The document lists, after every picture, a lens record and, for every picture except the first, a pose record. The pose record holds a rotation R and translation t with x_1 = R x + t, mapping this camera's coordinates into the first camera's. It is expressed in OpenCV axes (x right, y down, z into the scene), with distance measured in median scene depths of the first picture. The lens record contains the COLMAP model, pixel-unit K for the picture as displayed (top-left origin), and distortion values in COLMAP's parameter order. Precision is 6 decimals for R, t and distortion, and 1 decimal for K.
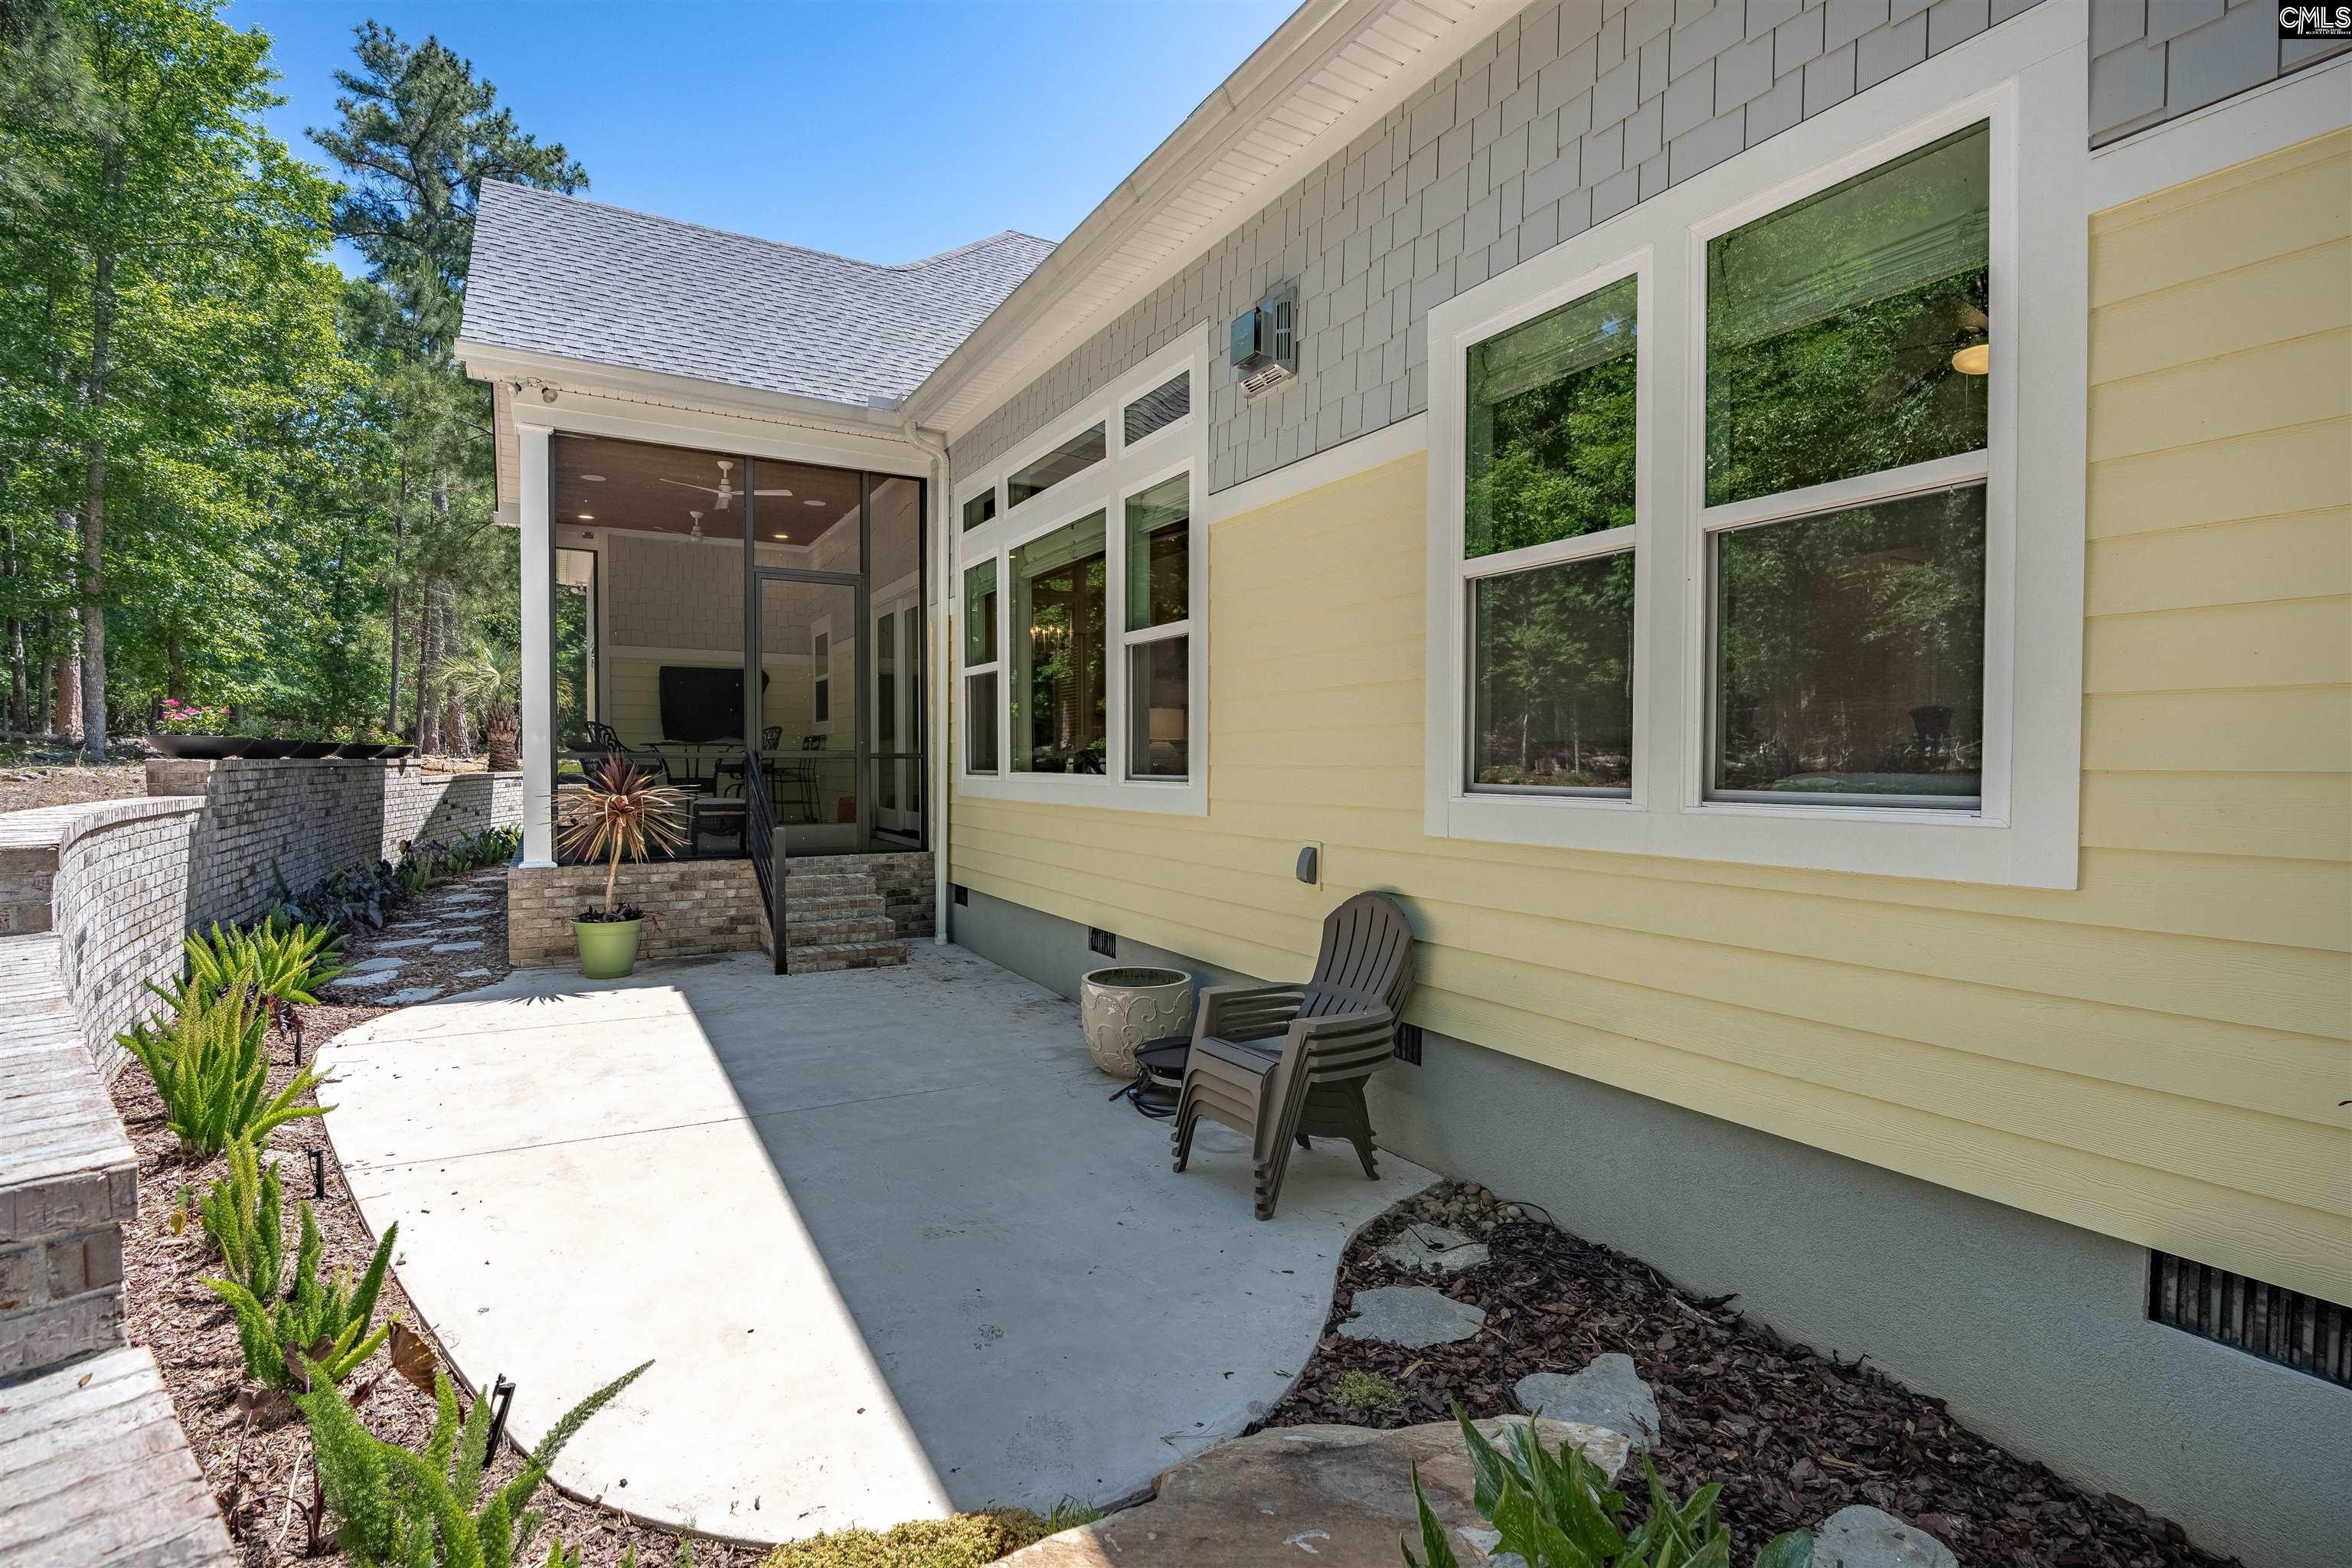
lens RADIAL K [[1096.4, 0, 1180.7], [0, 1096.4, 792.3], [0, 0, 1]] dist [-0.059532, 0.022446]
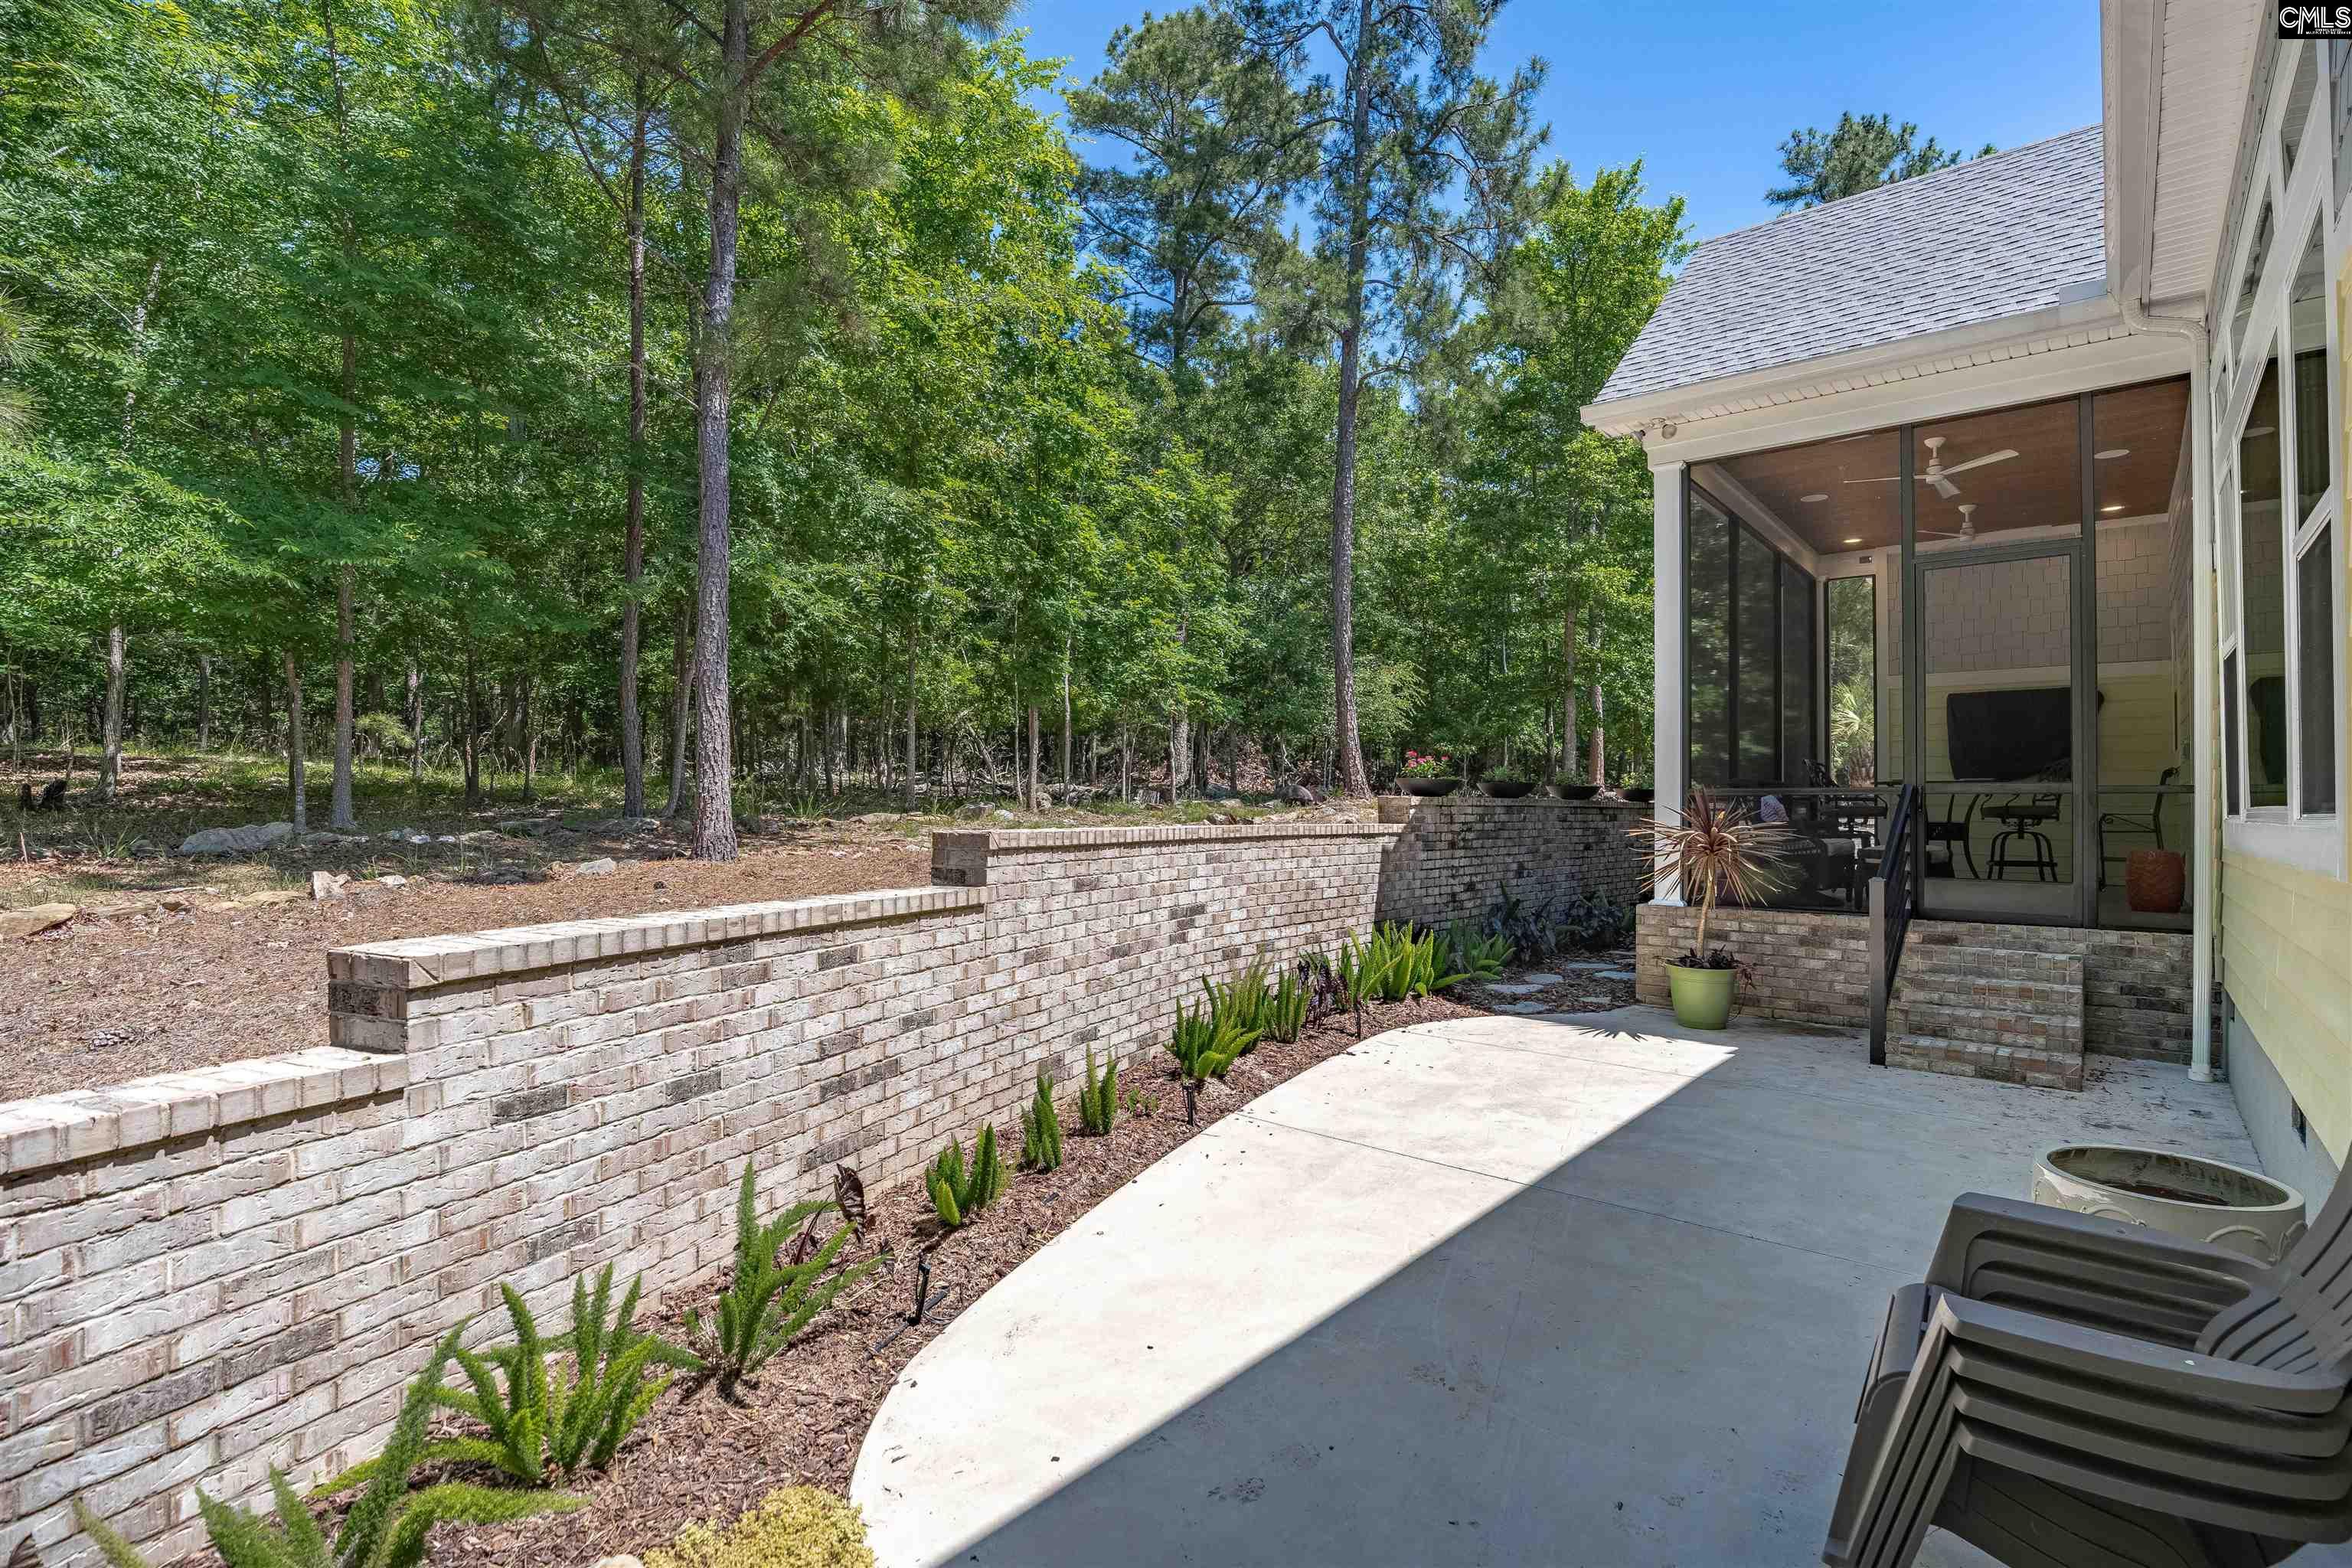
lens RADIAL K [[1096.4, 0, 1180.7], [0, 1096.4, 792.3], [0, 0, 1]] dist [-0.059532, 0.022446]
pose [[0.321670, -0.013999, -0.946748, 0.200188], [-0.034926, 0.999035, -0.026639, 0.008237], [0.946207, 0.041635, 0.320871, 0.252569]]
